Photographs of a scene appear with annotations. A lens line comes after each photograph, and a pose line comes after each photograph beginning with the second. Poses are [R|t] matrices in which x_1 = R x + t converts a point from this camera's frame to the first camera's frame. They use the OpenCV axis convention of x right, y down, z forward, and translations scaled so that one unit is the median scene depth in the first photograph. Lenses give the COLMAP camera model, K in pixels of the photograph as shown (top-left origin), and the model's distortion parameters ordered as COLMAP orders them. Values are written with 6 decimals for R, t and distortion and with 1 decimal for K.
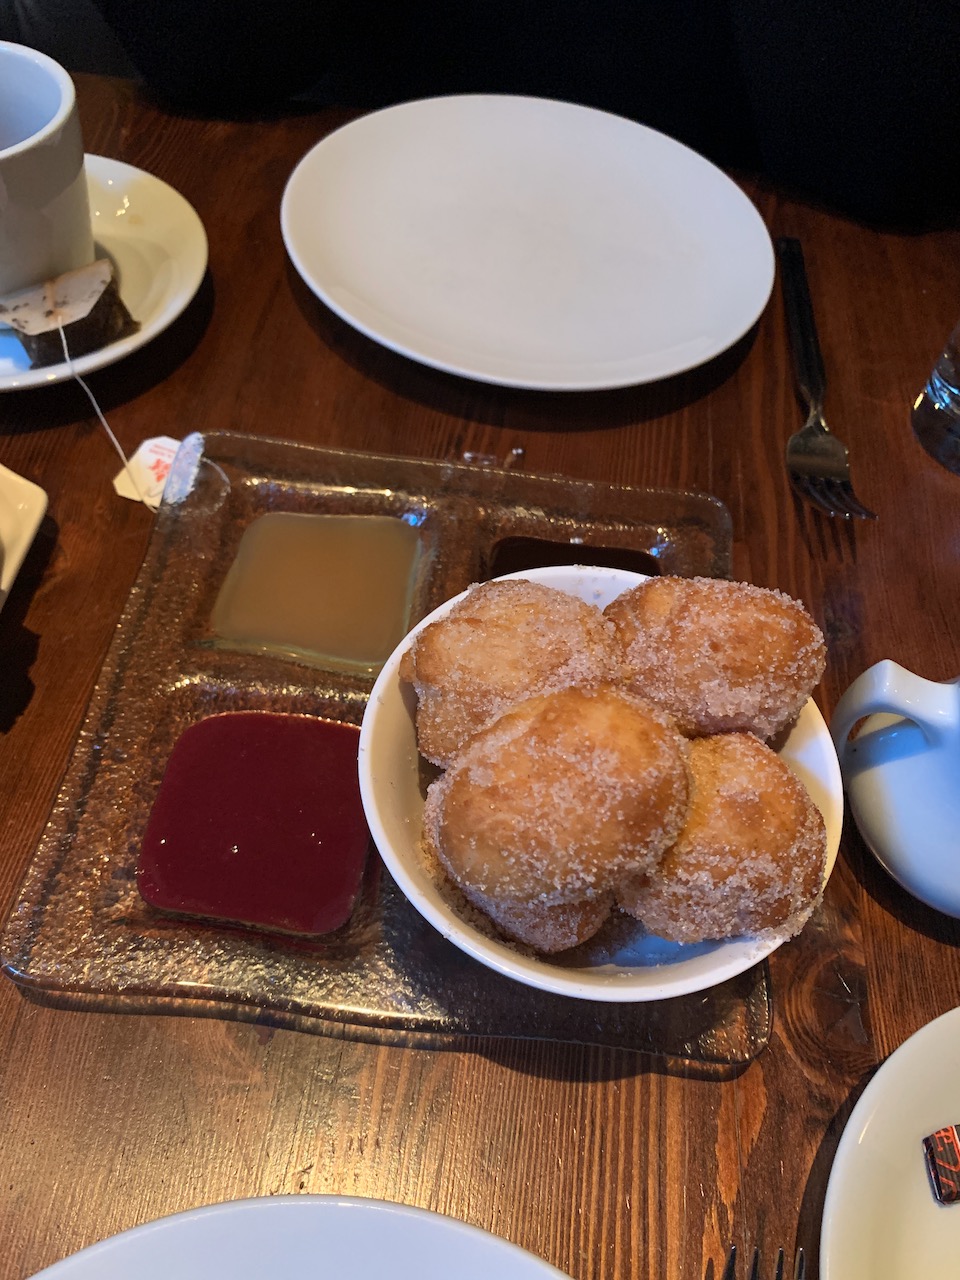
lens RADIAL K [[969.5, 0, 480.0], [0, 969.5, 640.0], [0, 0, 1]] dist [-0.000056, 0.000981]
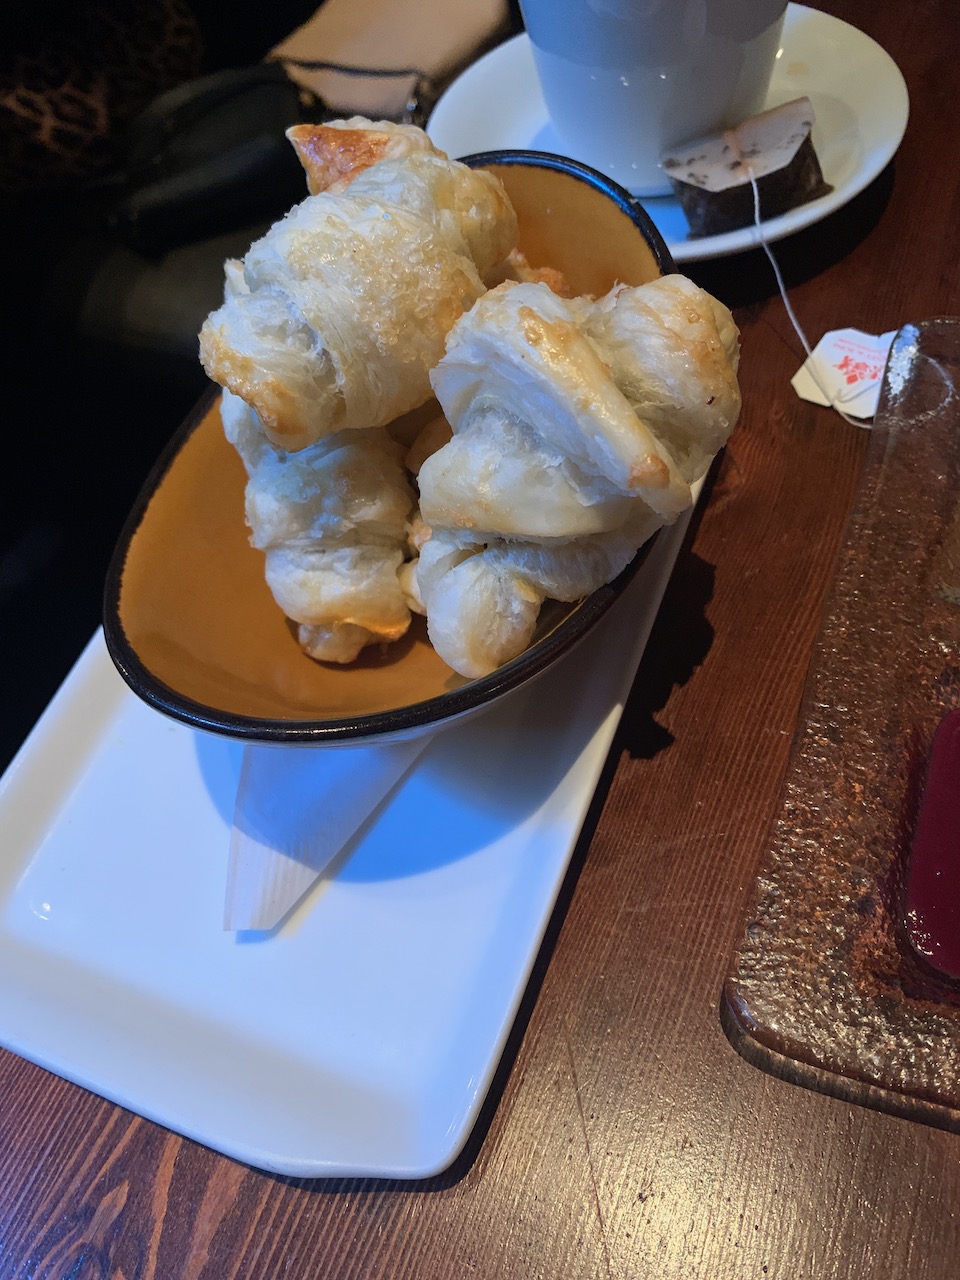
lens RADIAL K [[969.5, 0, 480.0], [0, 969.5, 640.0], [0, 0, 1]] dist [-0.000056, 0.000981]
pose [[0.931203, 0.129113, -0.340868, -0.320506], [-0.118887, 0.991607, 0.050817, 0.033487], [0.344568, -0.006796, 0.938737, 0.181265]]
